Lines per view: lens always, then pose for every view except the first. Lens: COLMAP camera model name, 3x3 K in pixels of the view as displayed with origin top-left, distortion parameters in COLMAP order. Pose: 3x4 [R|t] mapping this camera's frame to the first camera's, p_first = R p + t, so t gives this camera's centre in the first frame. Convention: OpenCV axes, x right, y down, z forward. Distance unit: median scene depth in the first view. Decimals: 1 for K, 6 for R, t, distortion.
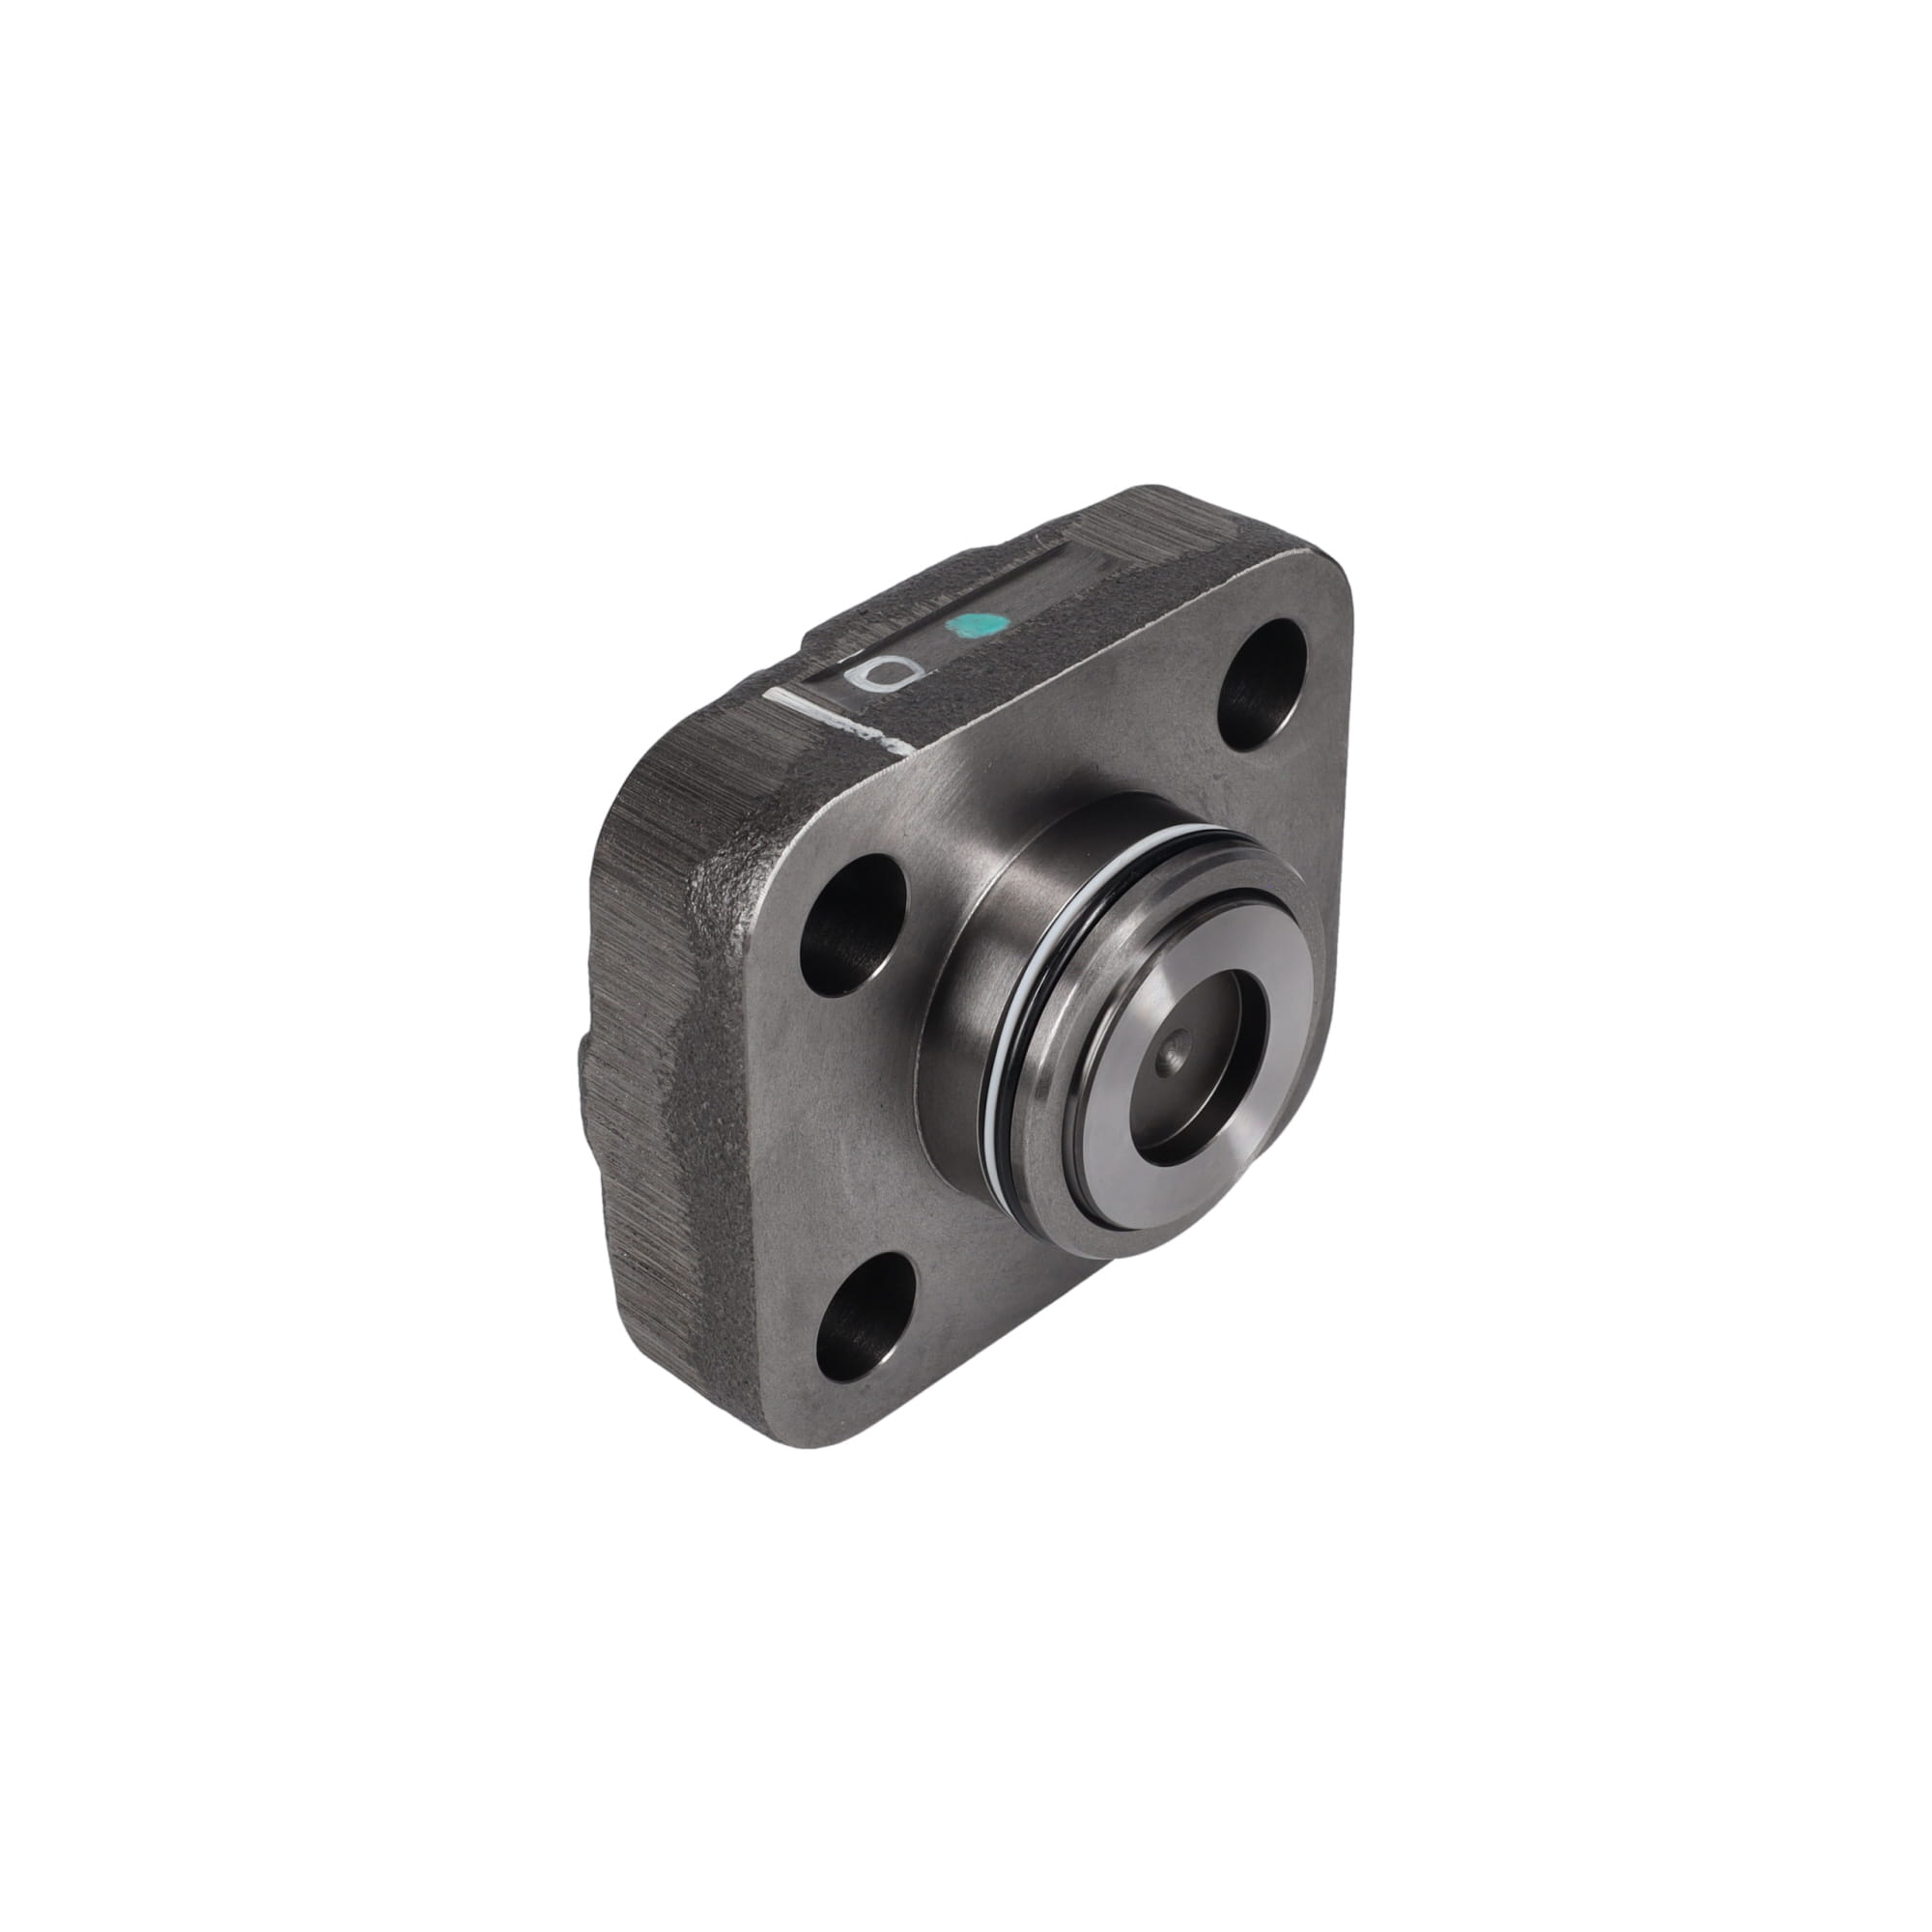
lens RADIAL K [[4111.2, 0, 966.0], [0, 4111.2, 966.0], [0, 0, 1]] dist [-0.011580, 0.005027]
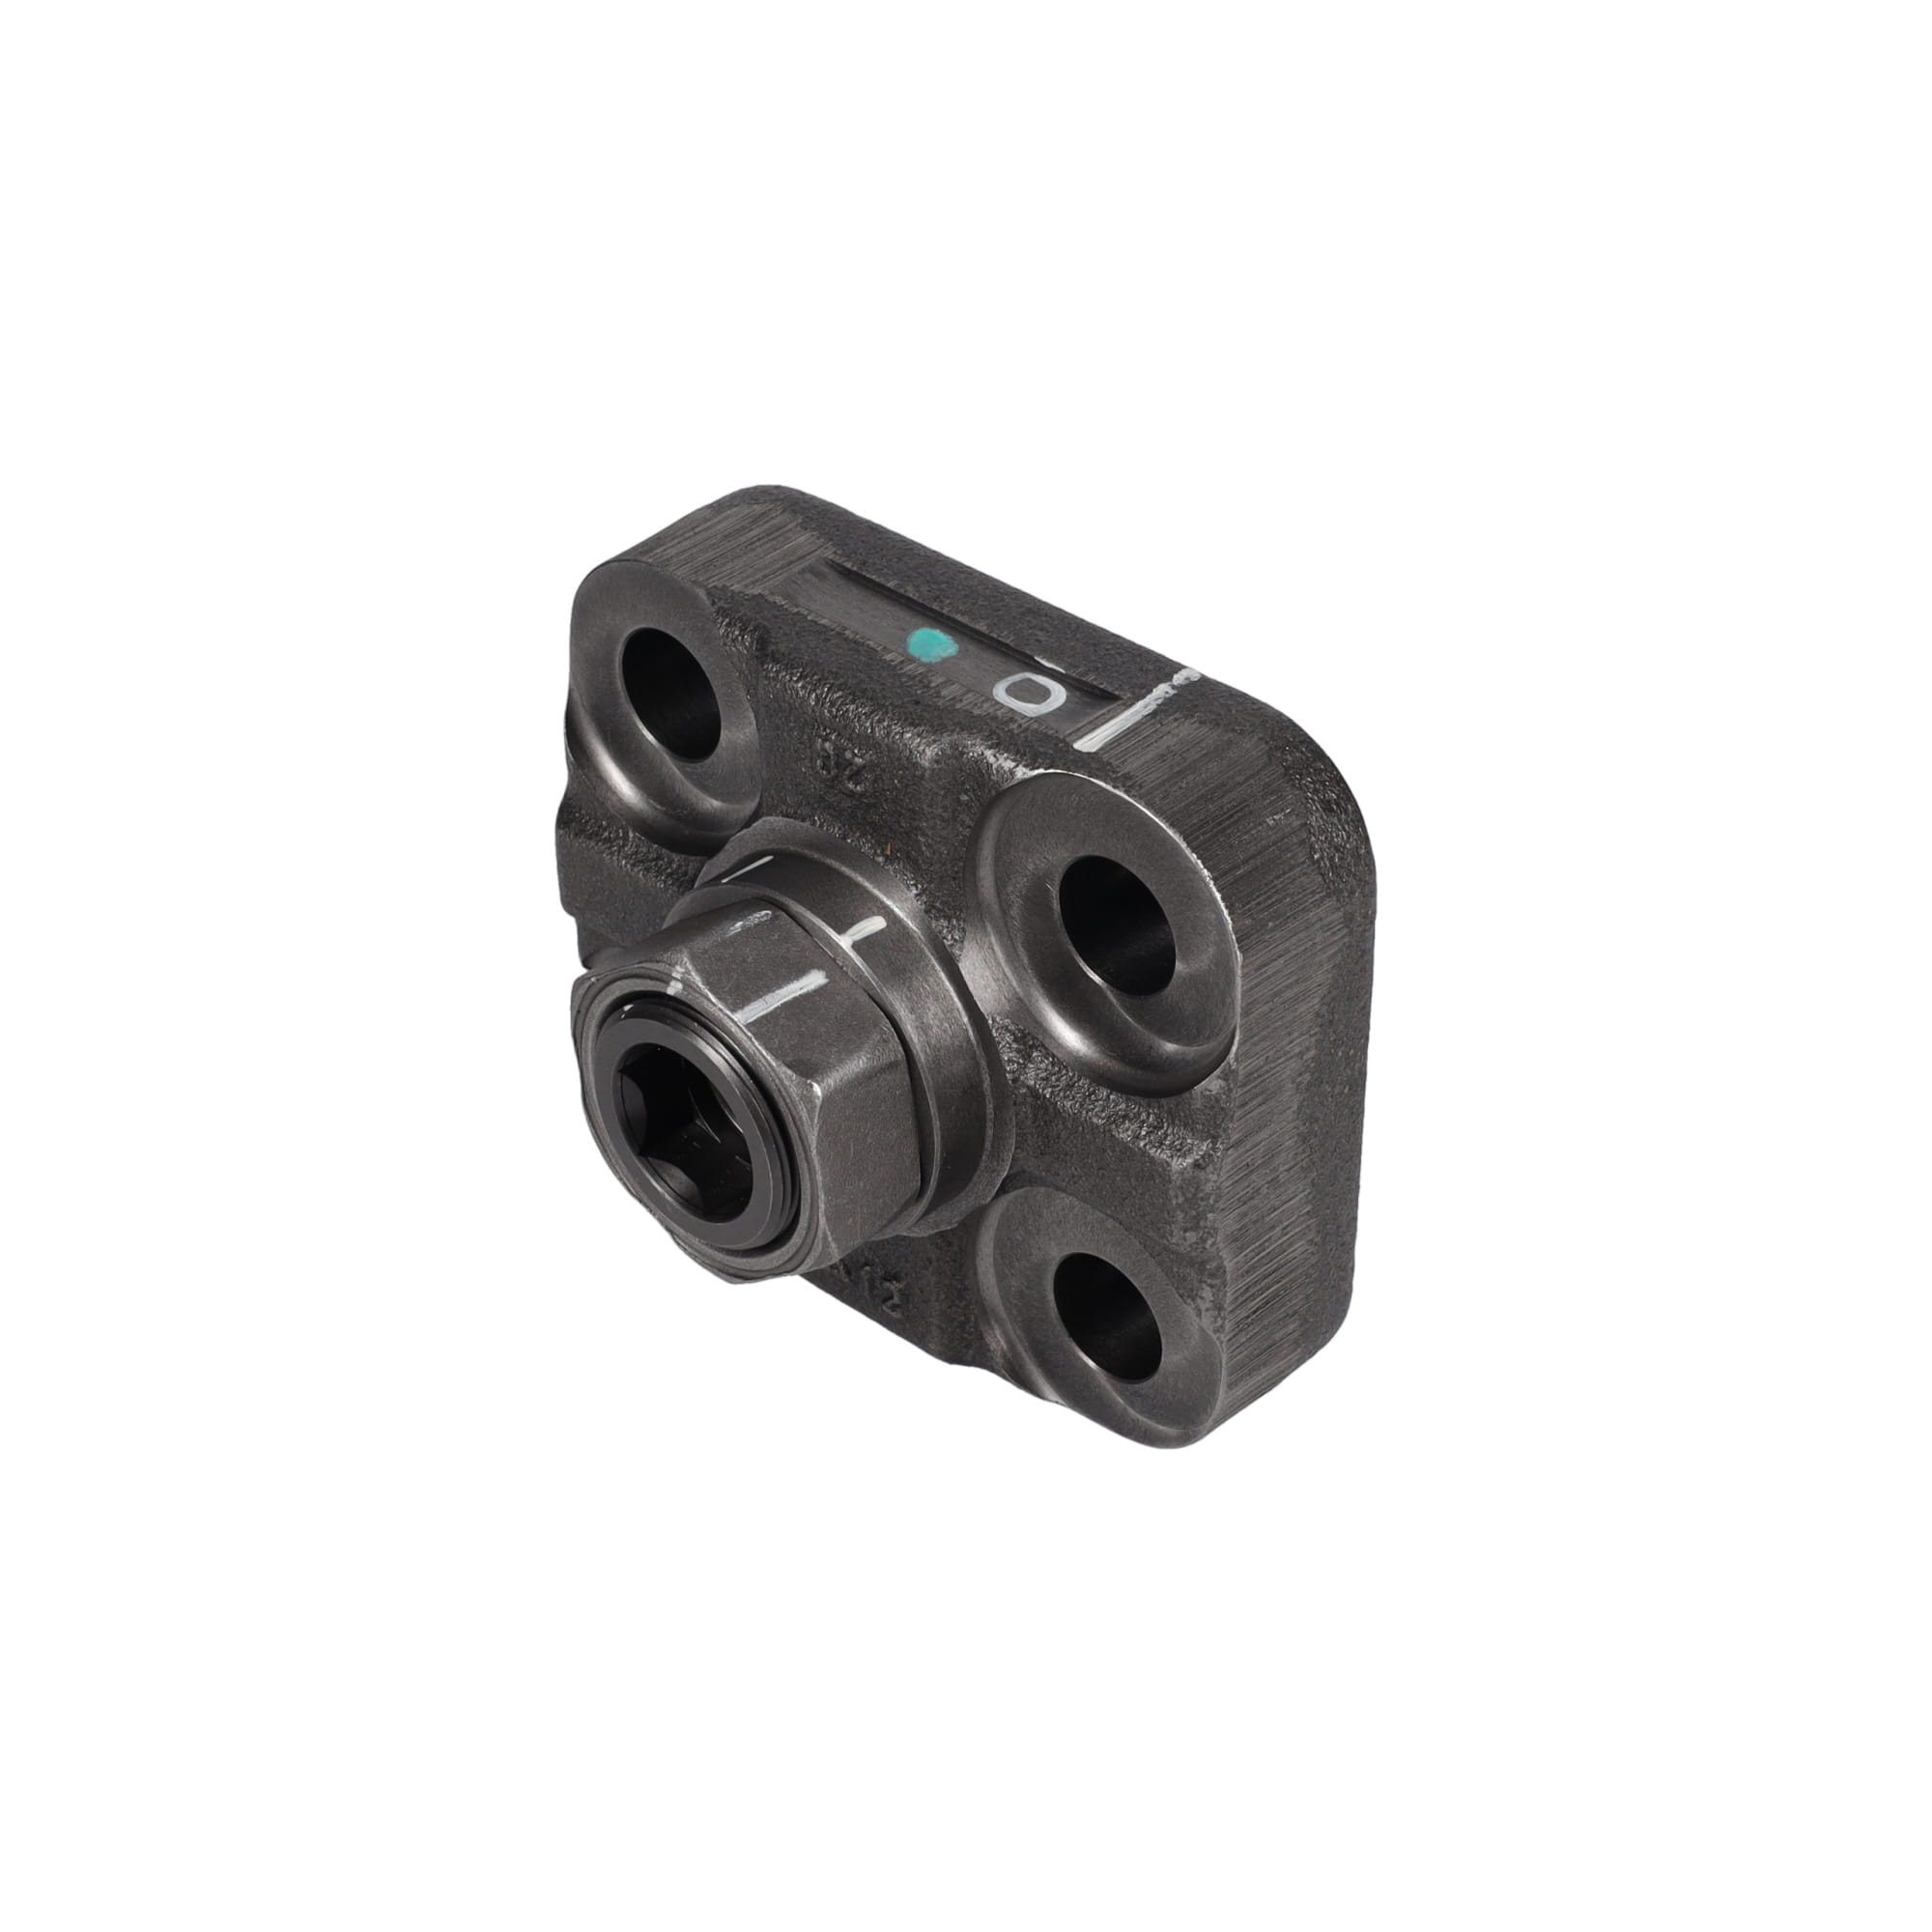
lens RADIAL K [[4111.2, 0, 966.0], [0, 4111.2, 966.0], [0, 0, 1]] dist [-0.011580, 0.005027]
pose [[-0.014122, -0.576111, 0.817250, -0.846653], [0.568900, 0.667517, 0.480389, -0.500720], [-0.822285, 0.471718, 0.318323, 0.724177]]
